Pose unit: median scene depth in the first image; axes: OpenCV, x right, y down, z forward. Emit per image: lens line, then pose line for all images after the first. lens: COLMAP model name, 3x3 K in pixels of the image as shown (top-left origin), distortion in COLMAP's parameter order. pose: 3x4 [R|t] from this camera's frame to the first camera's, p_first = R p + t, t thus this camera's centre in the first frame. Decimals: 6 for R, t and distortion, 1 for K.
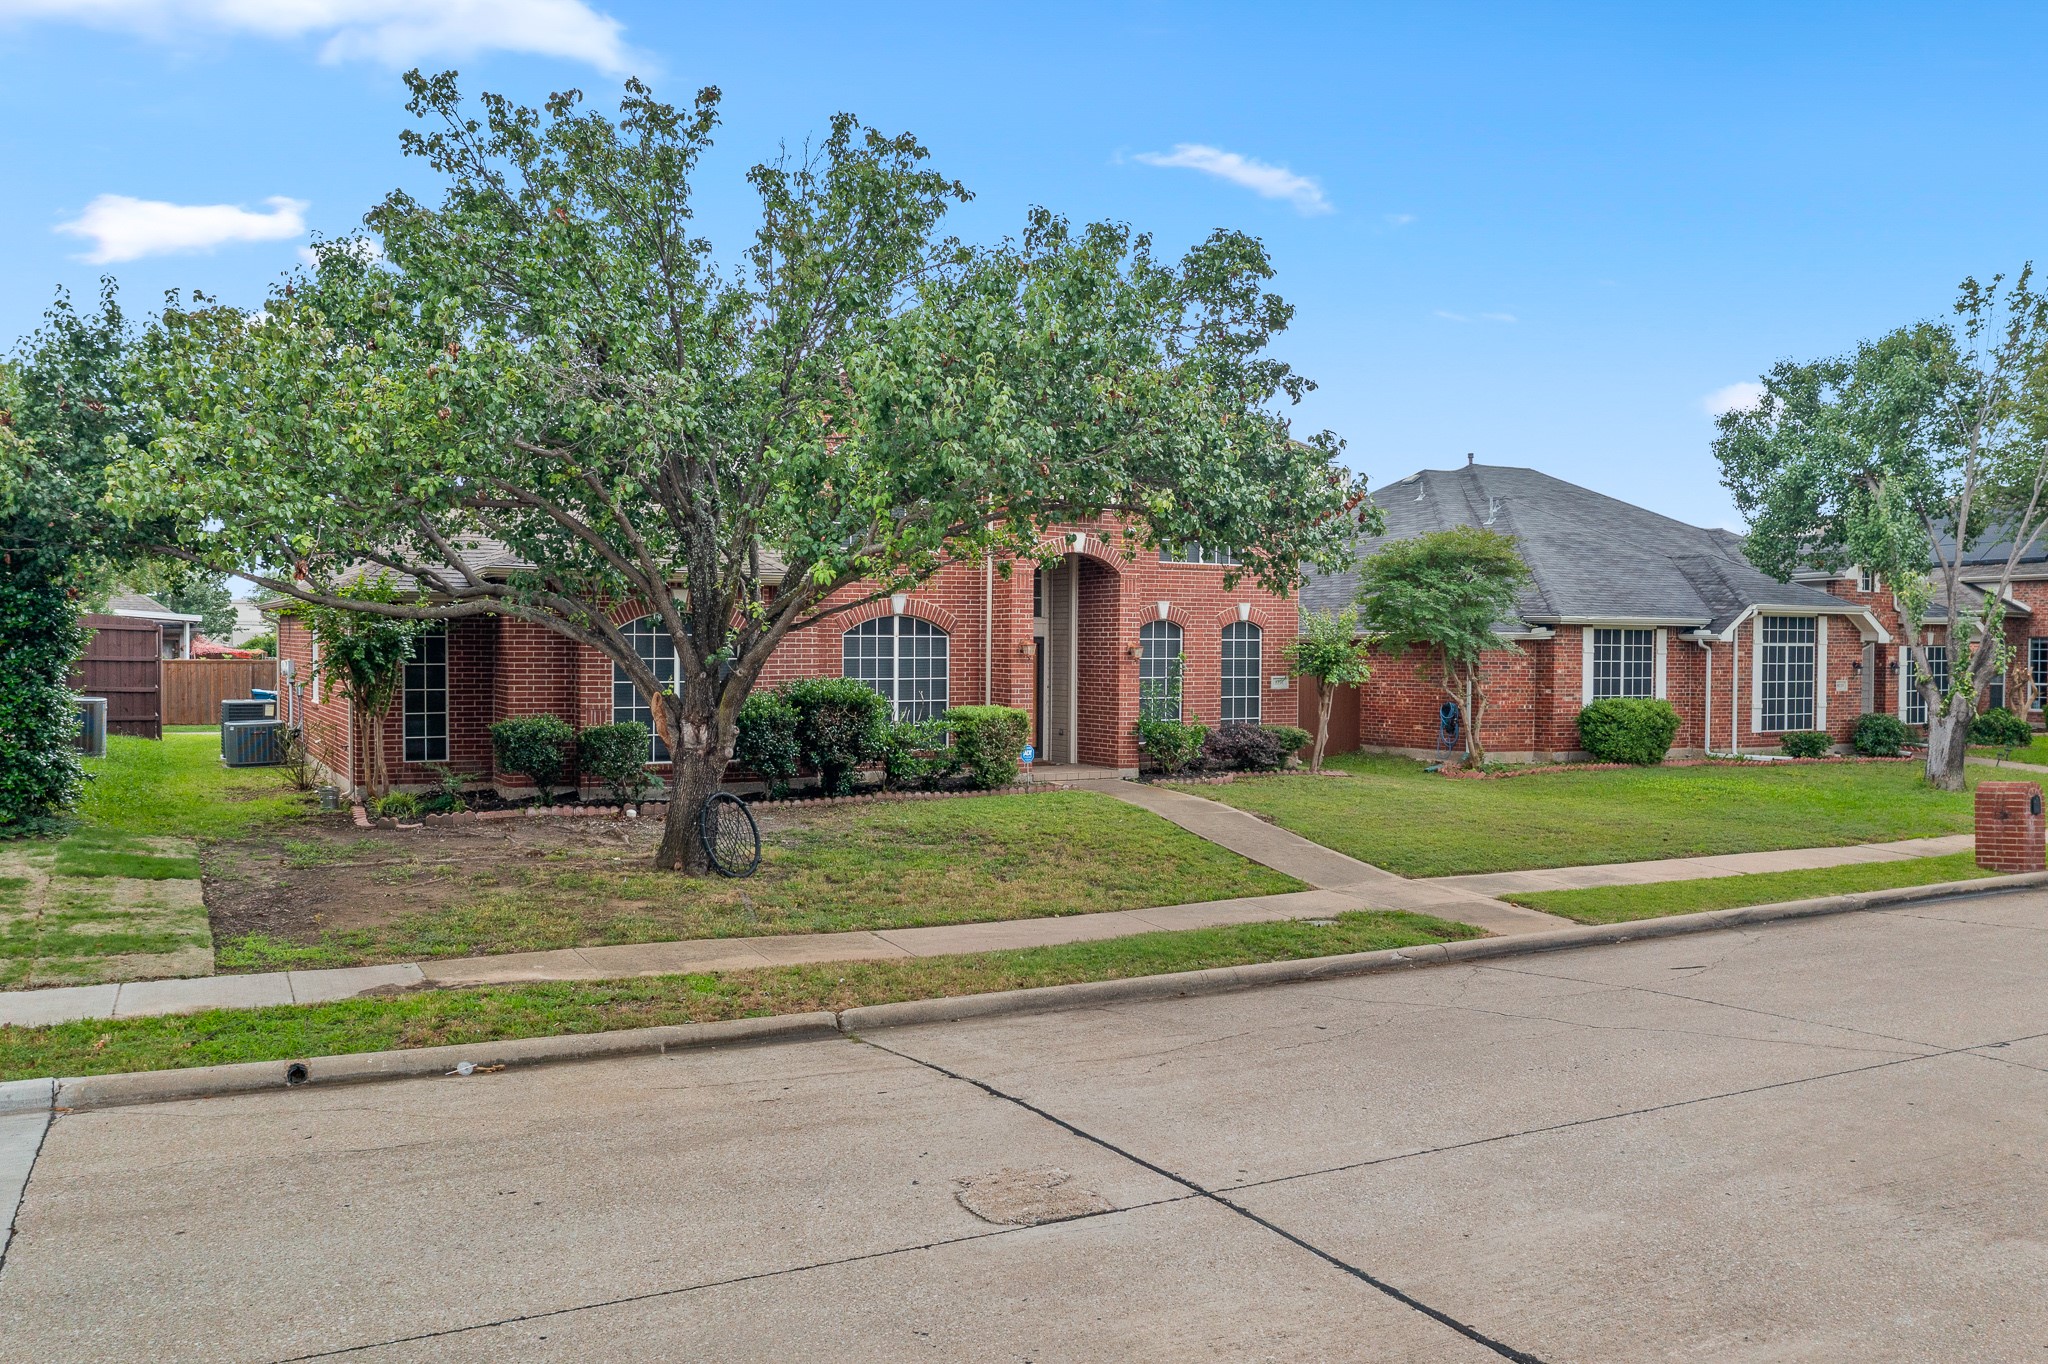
lens RADIAL K [[1612.0, 0, 1029.6], [0, 1612.0, 680.1], [0, 0, 1]] dist [-0.025055, 0.010503]
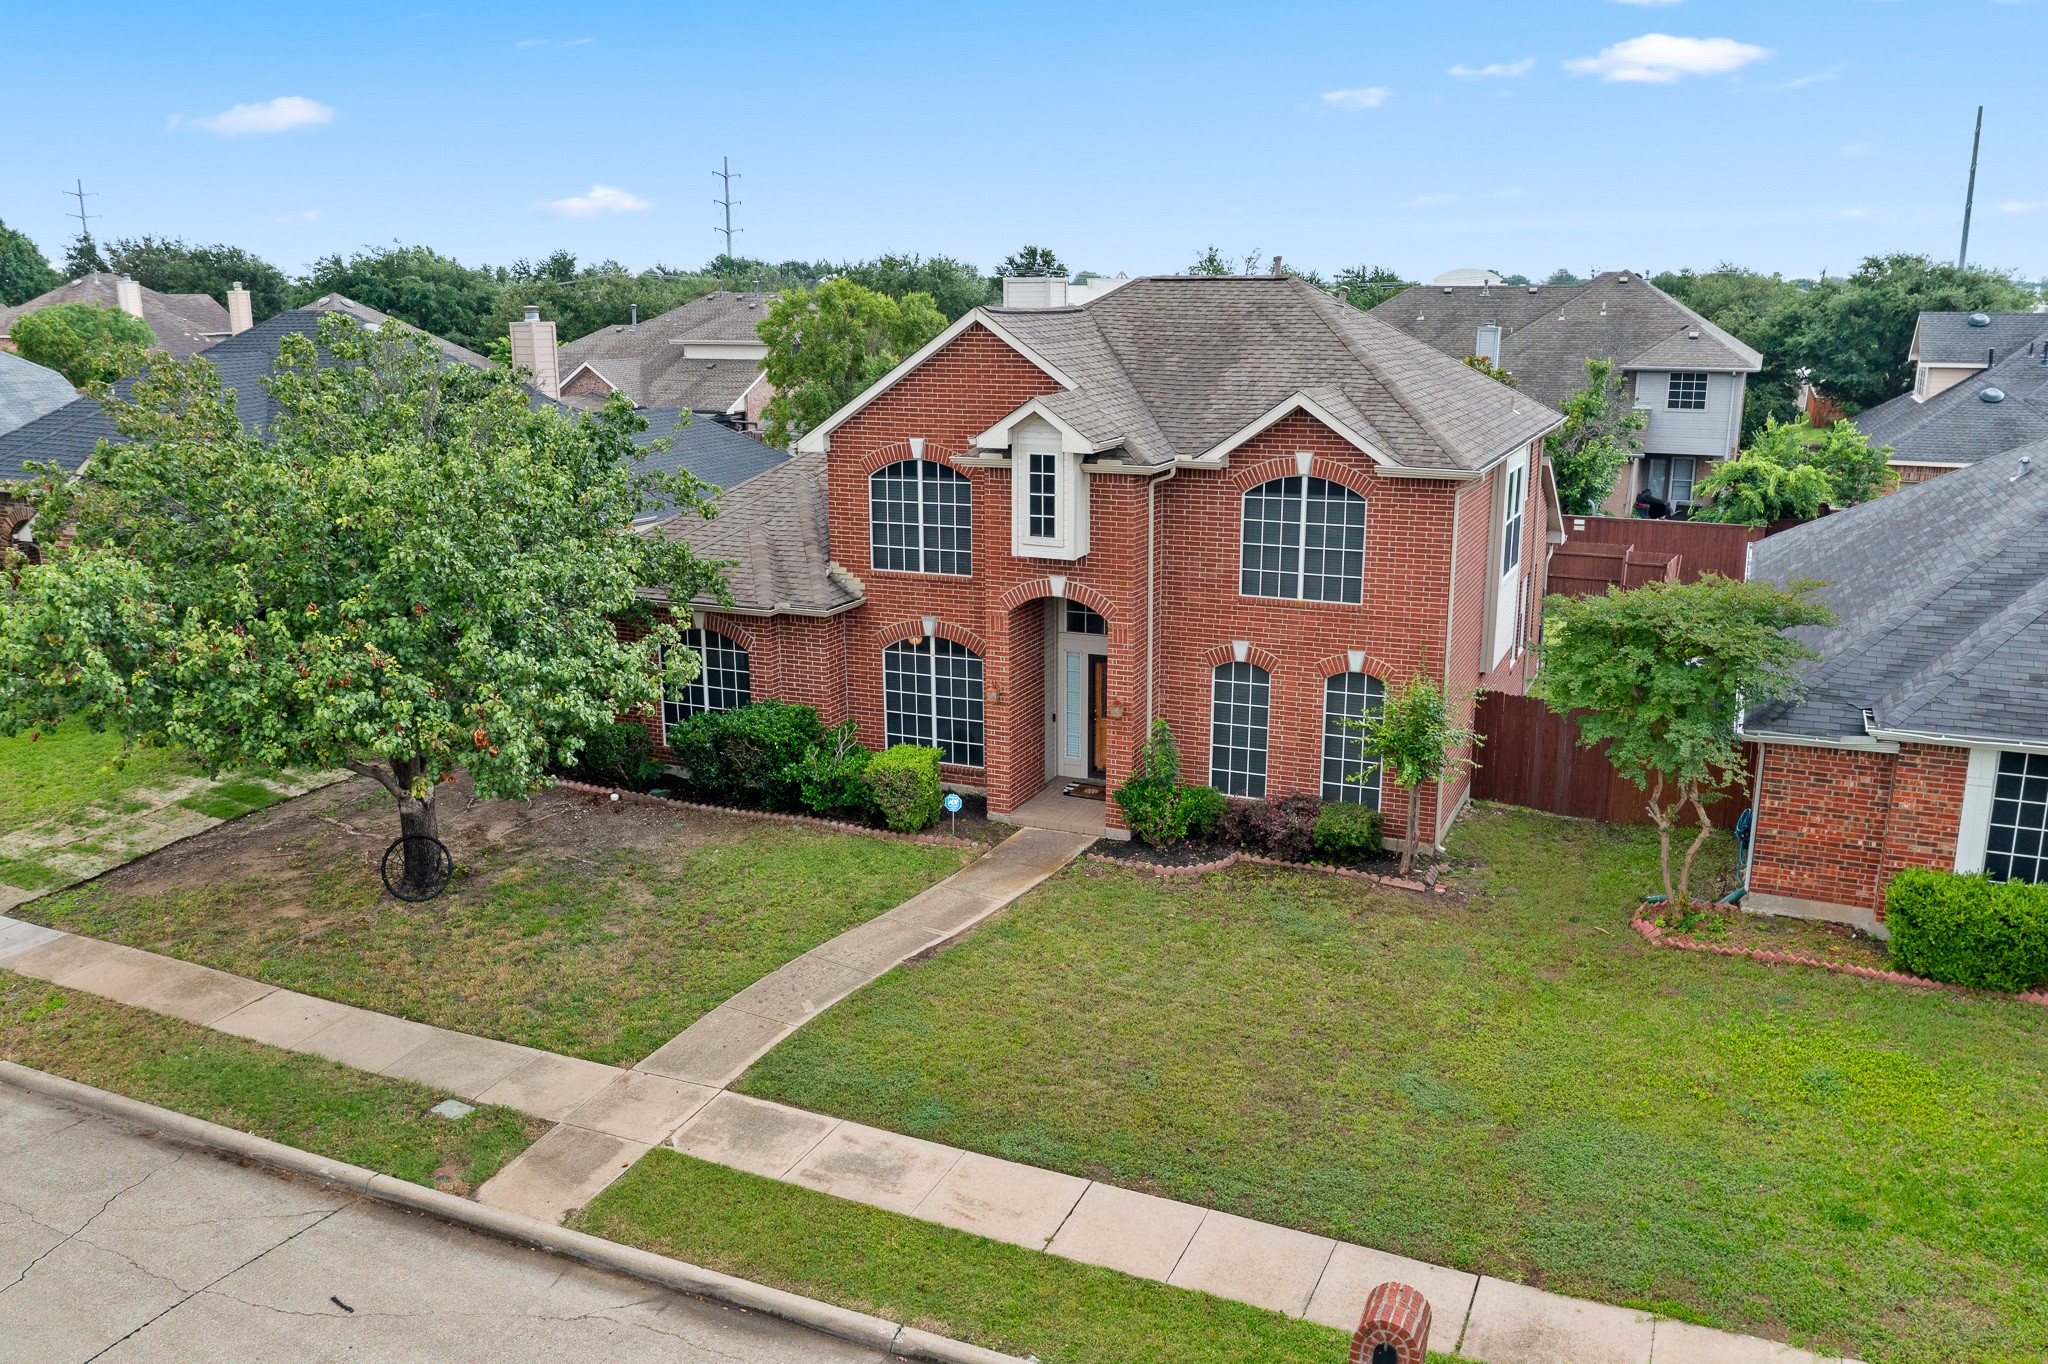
lens RADIAL K [[1612.0, 0, 1026.9], [0, 1612.0, 674.3], [0, 0, 1]] dist [-0.025055, 0.010503]
pose [[0.595493, 0.176546, -0.783722, 0.696051], [-0.009508, 0.977035, 0.212868, -0.214776], [0.803304, -0.119310, 0.583495, 0.403966]]
